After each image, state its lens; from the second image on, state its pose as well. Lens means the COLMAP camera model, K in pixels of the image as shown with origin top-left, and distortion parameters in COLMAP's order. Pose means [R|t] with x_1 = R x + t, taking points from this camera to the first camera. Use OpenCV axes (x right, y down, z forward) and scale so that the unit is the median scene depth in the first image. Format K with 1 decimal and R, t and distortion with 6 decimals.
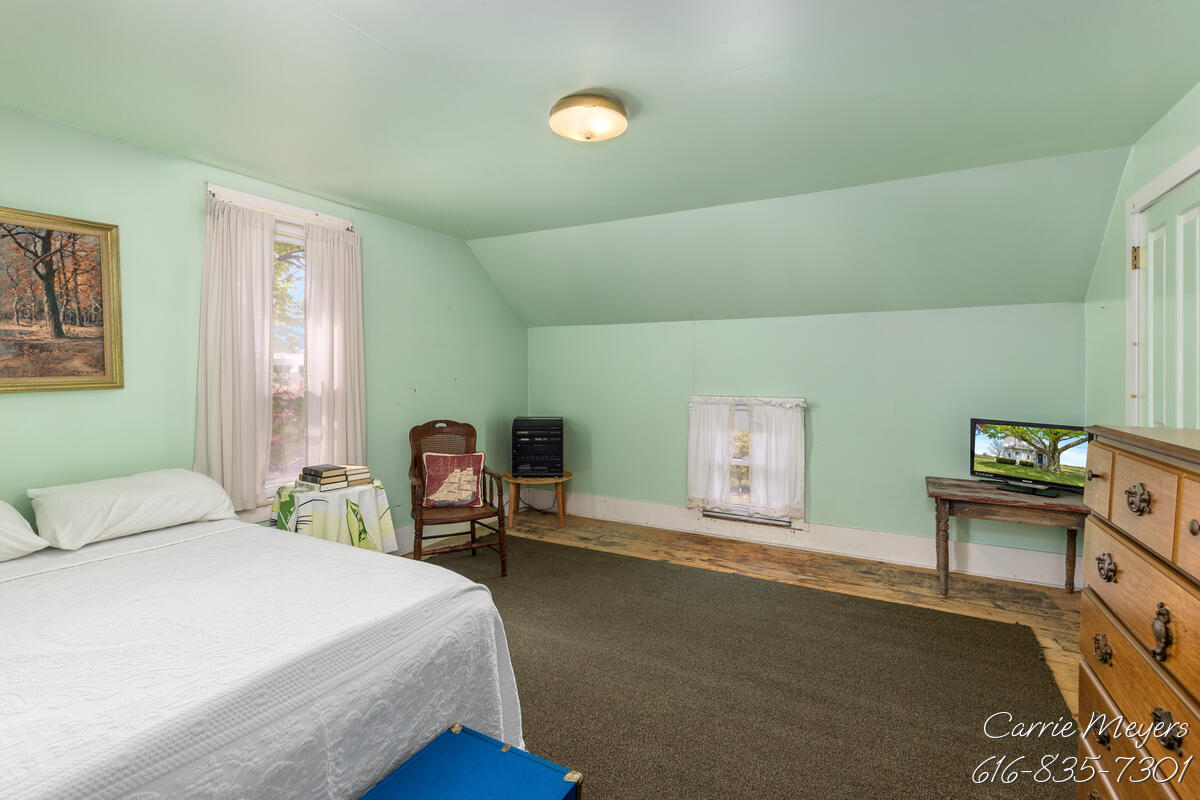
lens RADIAL K [[549.5, 0, 591.8], [0, 549.5, 383.2], [0, 0, 1]] dist [-0.000550, -0.000262]
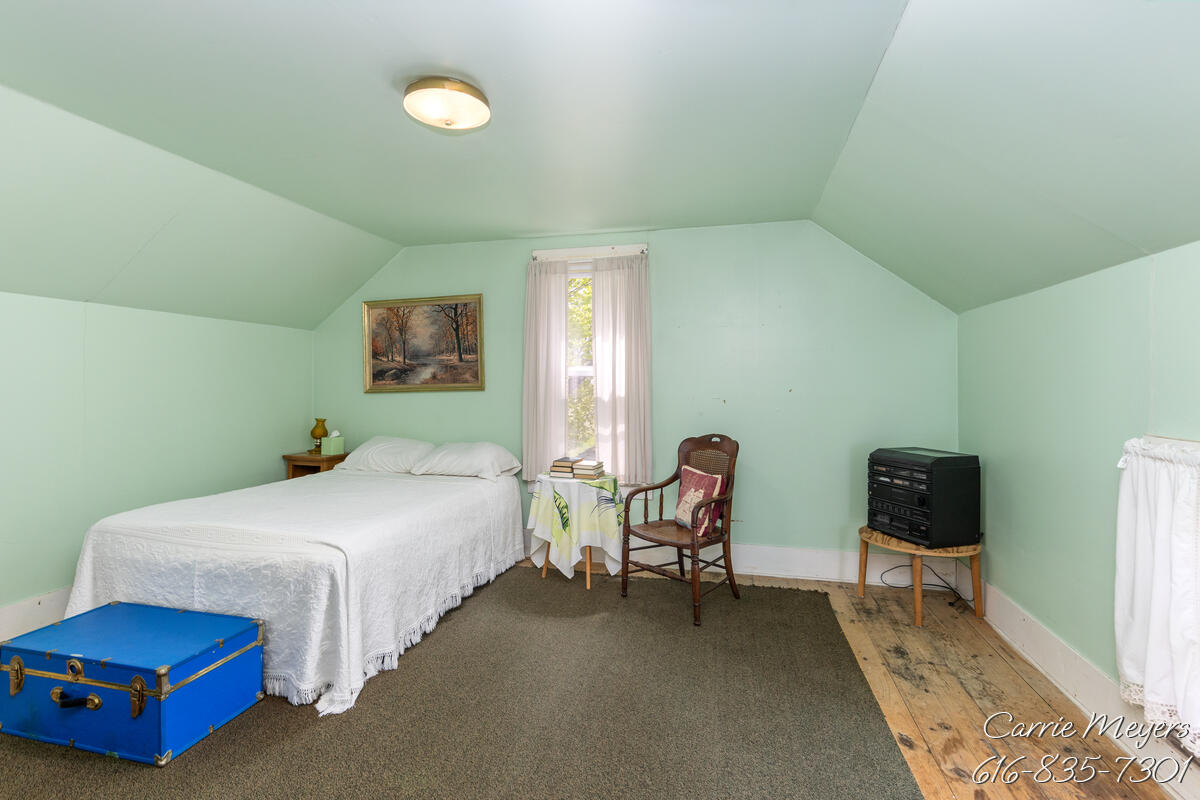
lens RADIAL K [[549.5, 0, 602.2], [0, 549.5, 388.4], [0, 0, 1]] dist [-0.000550, -0.000262]
pose [[0.277281, 0.007526, -0.960759, 0.890143], [-0.024226, 0.999706, 0.000839, -0.007589], [0.960483, 0.023042, 0.277382, 0.927844]]
